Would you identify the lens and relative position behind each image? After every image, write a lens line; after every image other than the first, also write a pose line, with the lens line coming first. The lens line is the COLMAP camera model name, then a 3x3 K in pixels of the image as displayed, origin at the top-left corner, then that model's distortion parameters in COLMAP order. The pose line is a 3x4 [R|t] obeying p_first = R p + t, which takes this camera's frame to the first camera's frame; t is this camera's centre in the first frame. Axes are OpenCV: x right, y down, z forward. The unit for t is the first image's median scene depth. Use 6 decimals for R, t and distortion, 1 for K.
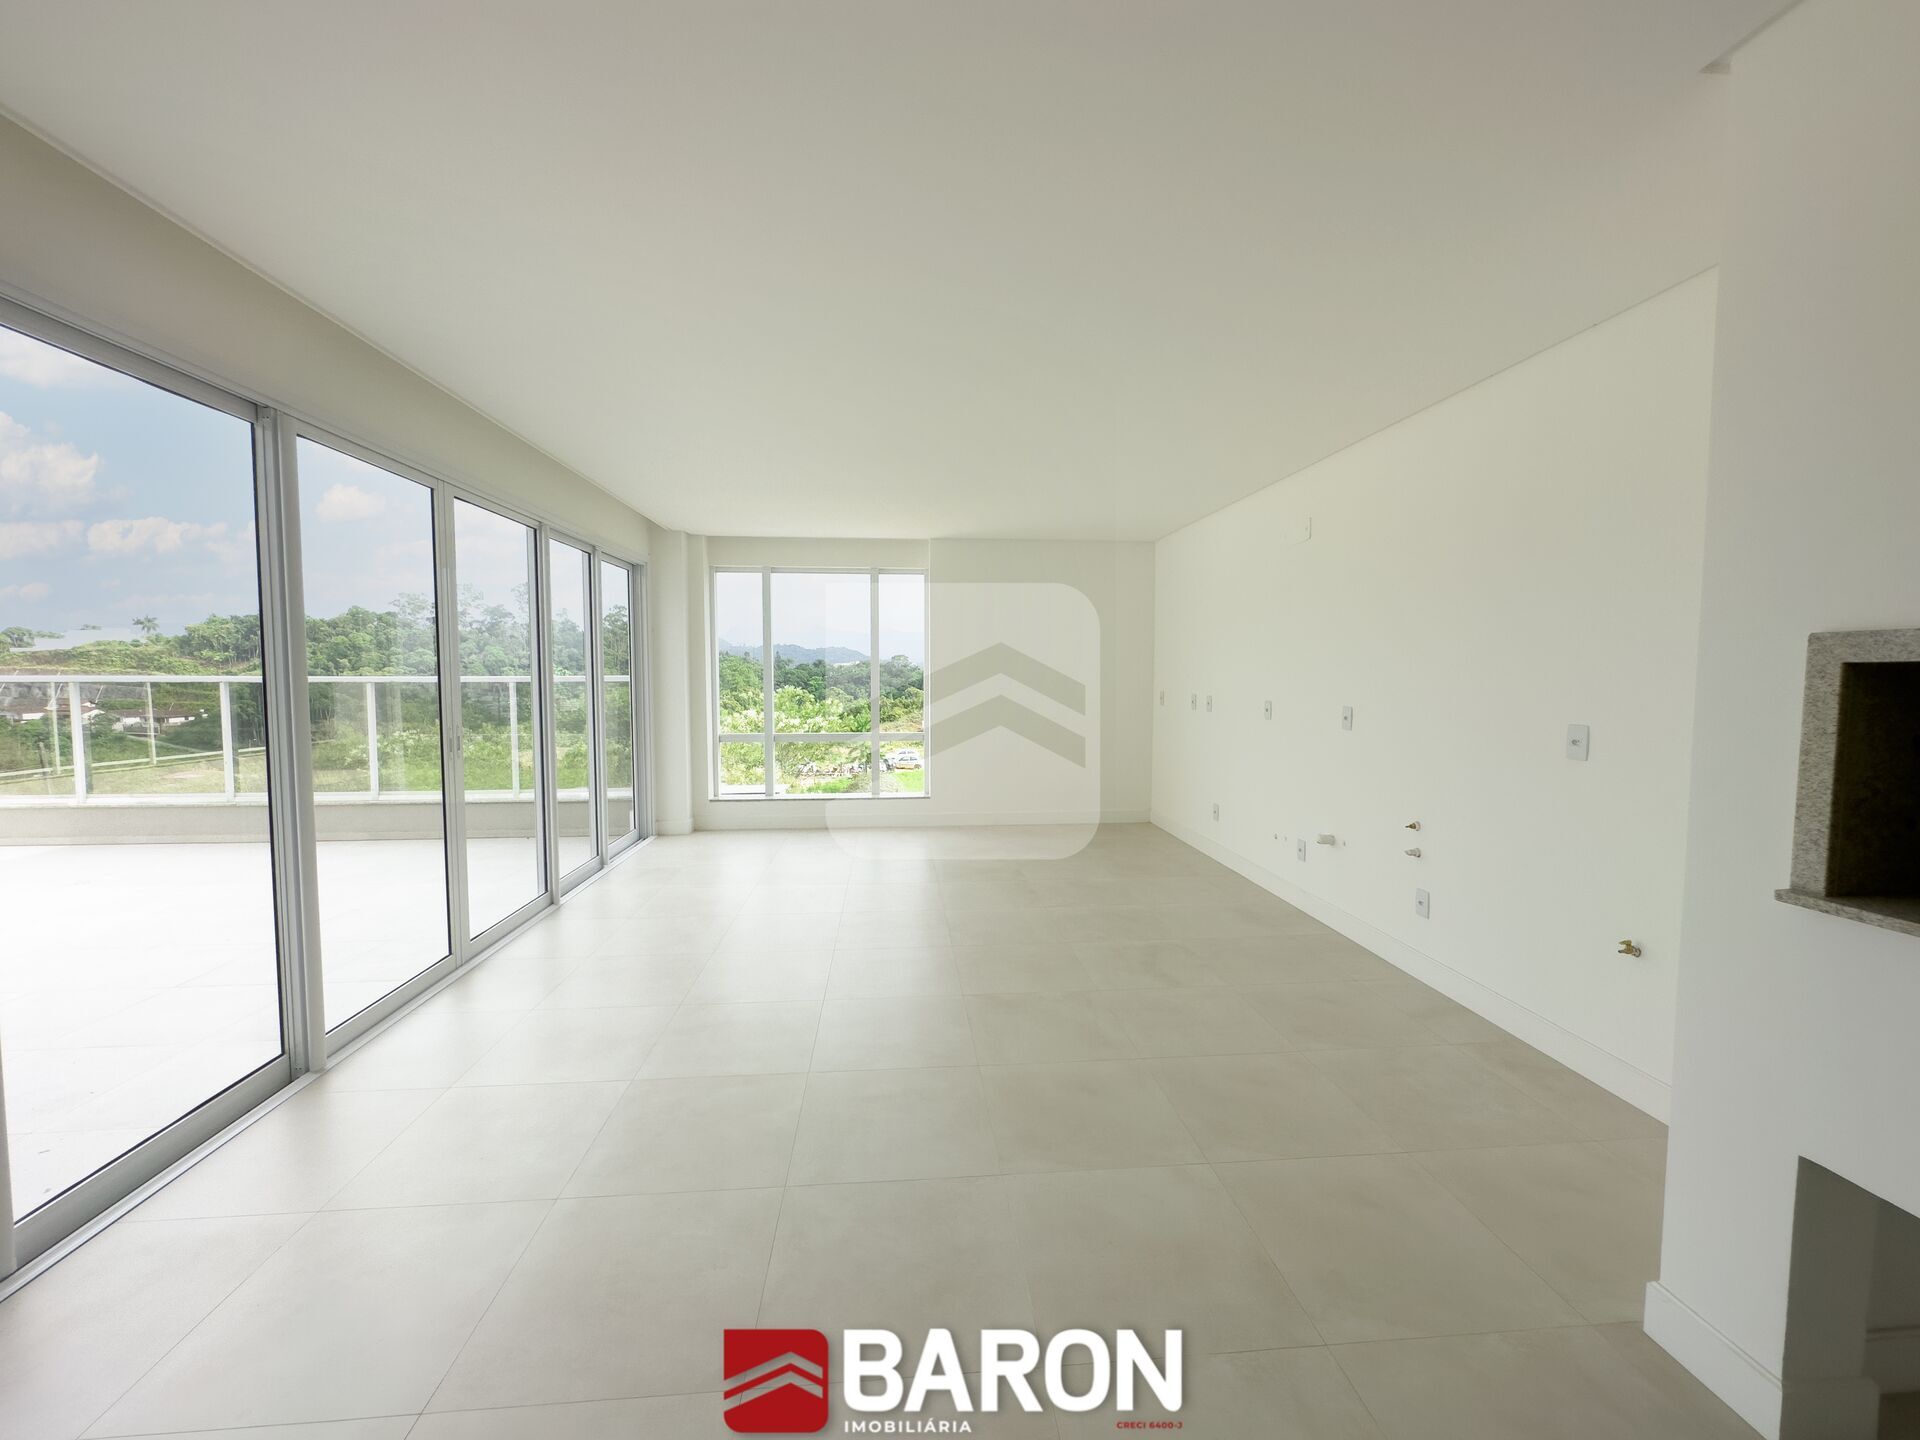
lens RADIAL K [[765.8, 0, 964.2], [0, 765.8, 719.3], [0, 0, 1]] dist [0.004412, 0.001701]
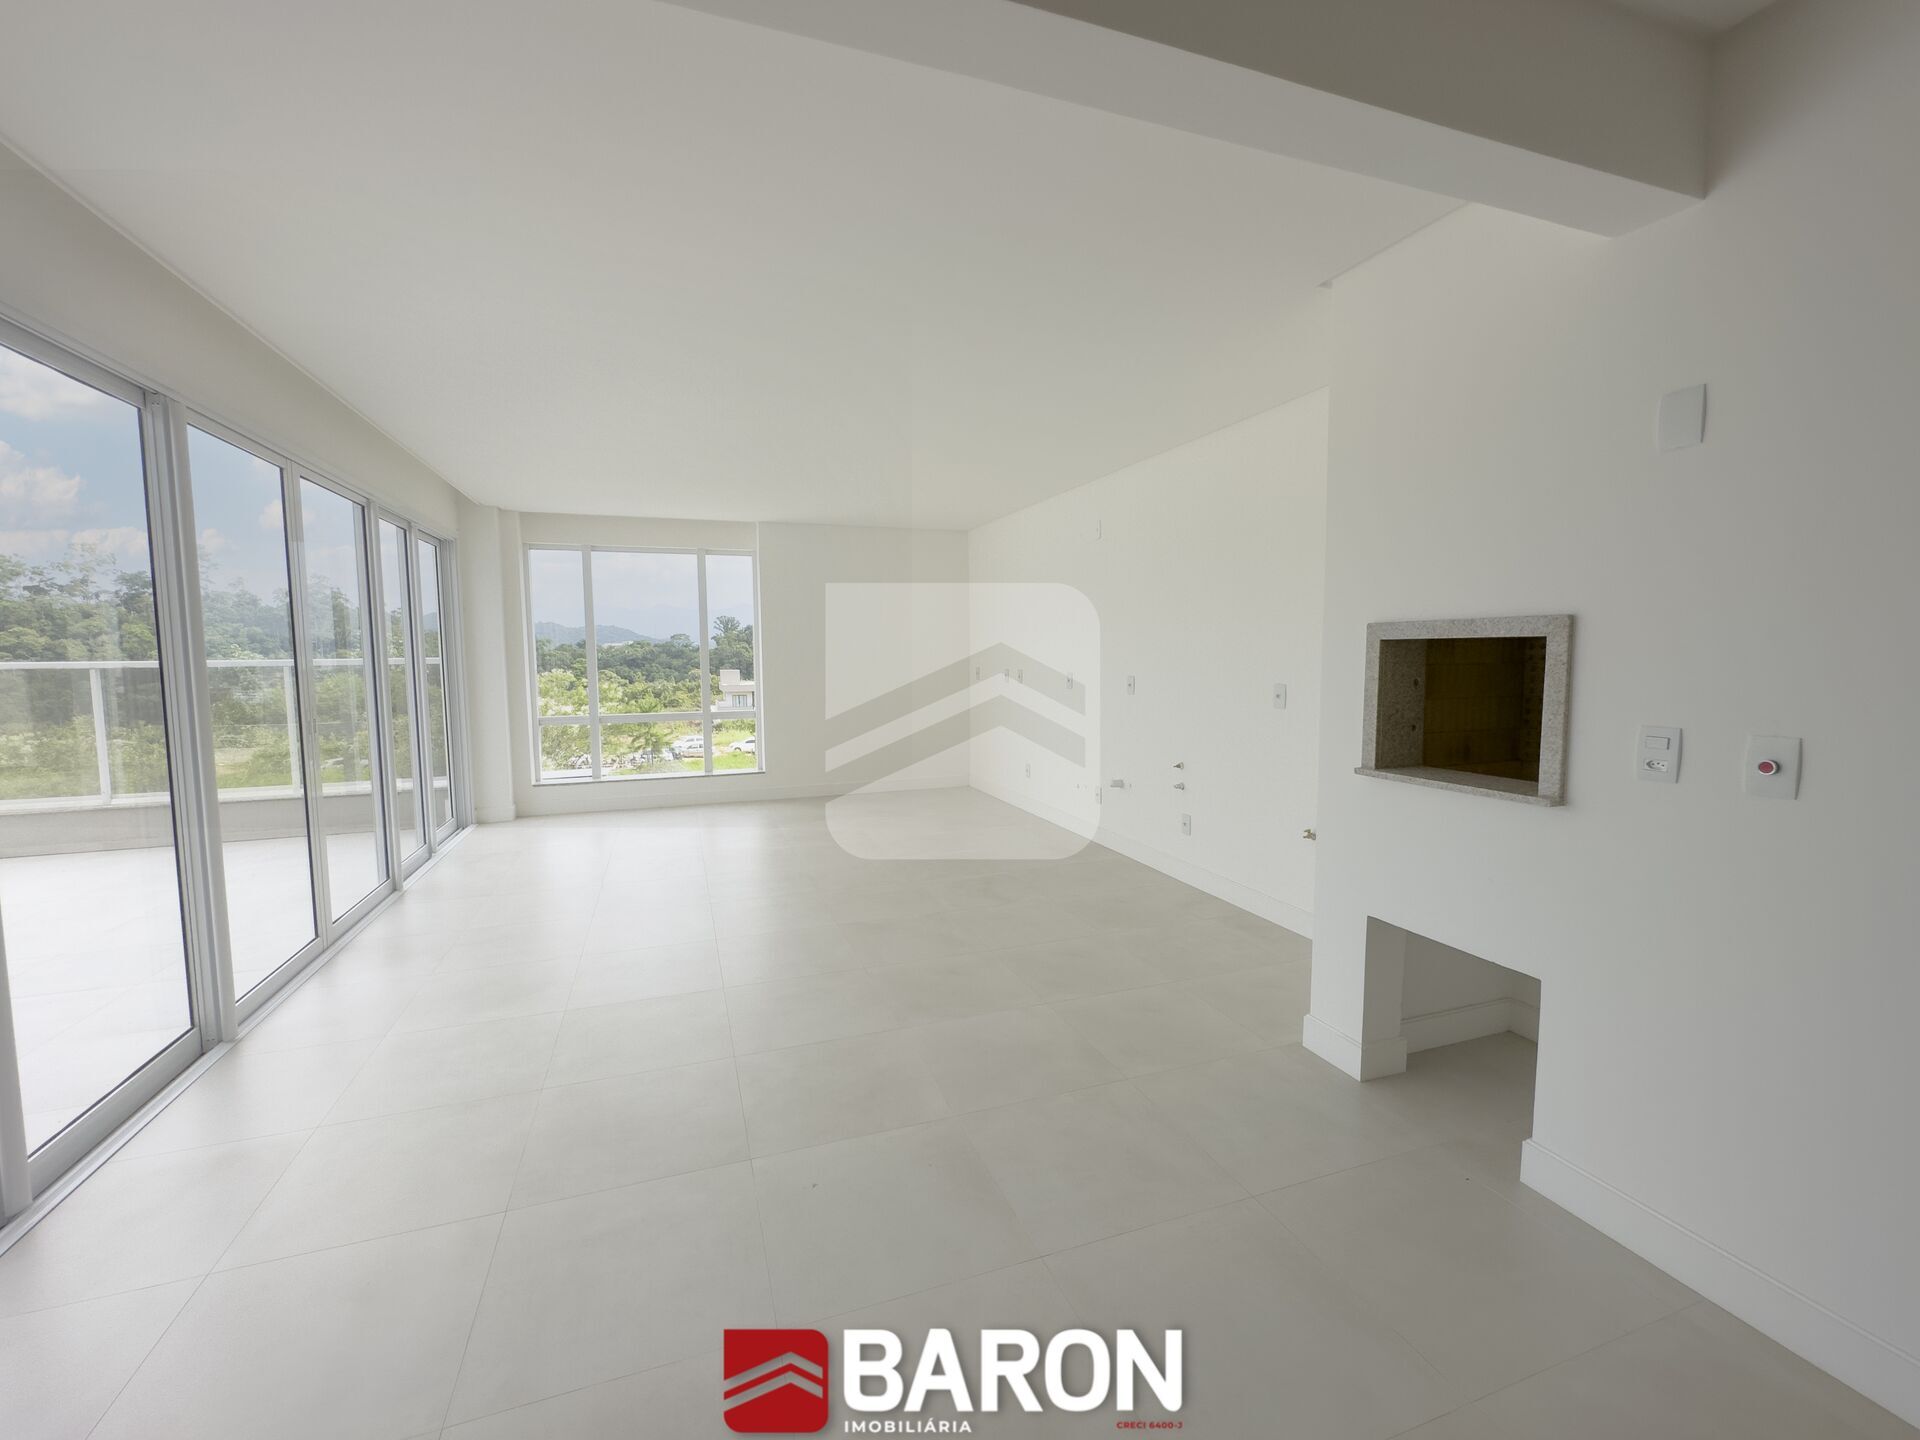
lens RADIAL K [[794.1, 0, 961.3], [0, 794.1, 724.5], [0, 0, 1]] dist [0.009528, -0.000411]
pose [[0.967068, -0.032034, 0.252494, -0.088942], [0.024340, 0.999141, 0.033537, 0.011572], [-0.253351, -0.026287, 0.967017, -0.168655]]
